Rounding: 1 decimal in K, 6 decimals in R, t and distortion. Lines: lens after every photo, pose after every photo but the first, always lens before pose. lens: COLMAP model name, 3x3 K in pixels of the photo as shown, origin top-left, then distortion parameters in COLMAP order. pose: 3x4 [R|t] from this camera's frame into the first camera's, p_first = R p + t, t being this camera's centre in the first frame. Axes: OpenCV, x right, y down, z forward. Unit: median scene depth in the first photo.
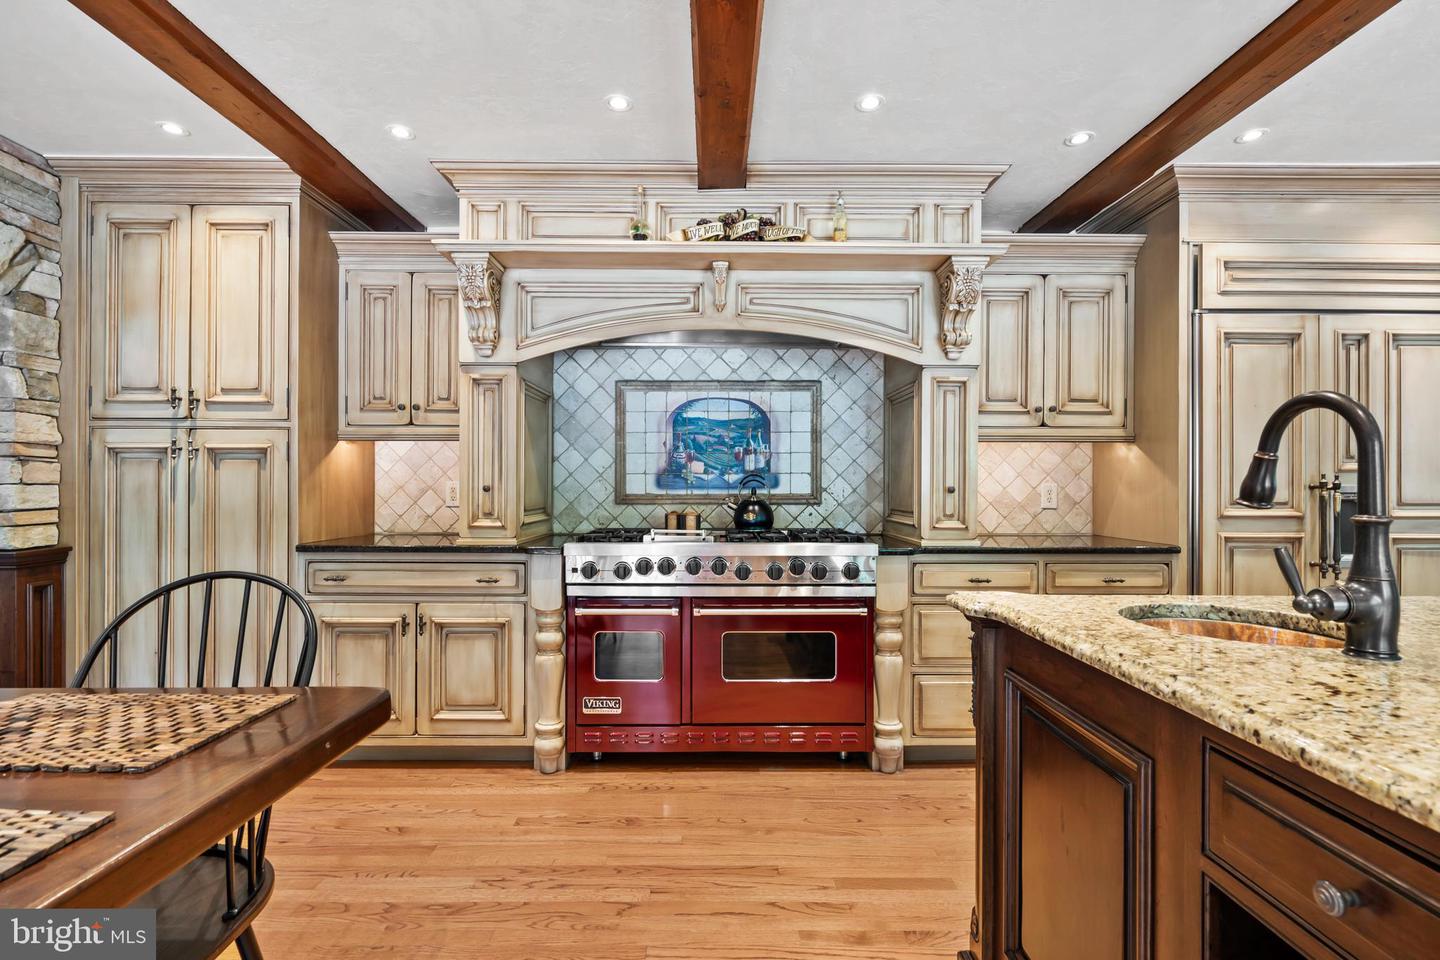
lens RADIAL K [[668.1, 0, 720.0], [0, 668.1, 480.0], [0, 0, 1]] dist [-0.001917, 0.000529]
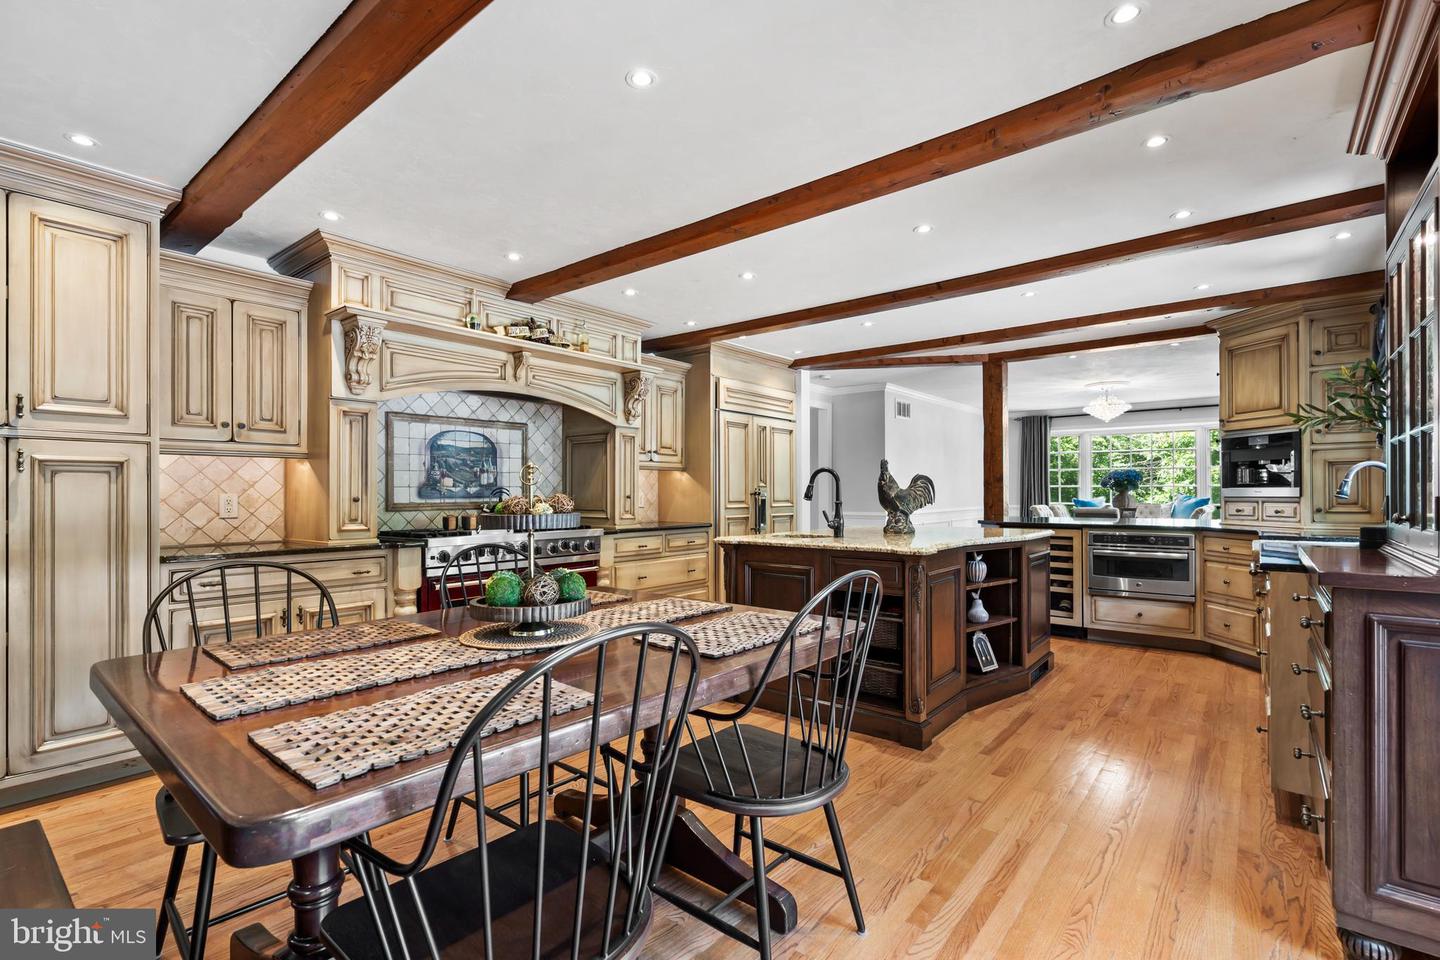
lens RADIAL K [[661.1, 0, 720.0], [0, 661.1, 480.0], [0, 0, 1]] dist [0.013332, 0.000598]
pose [[0.639901, 0.010027, 0.768392, -0.758847], [0.000248, 0.999912, -0.013254, -0.006038], [-0.768458, 0.008672, 0.639842, -0.281629]]
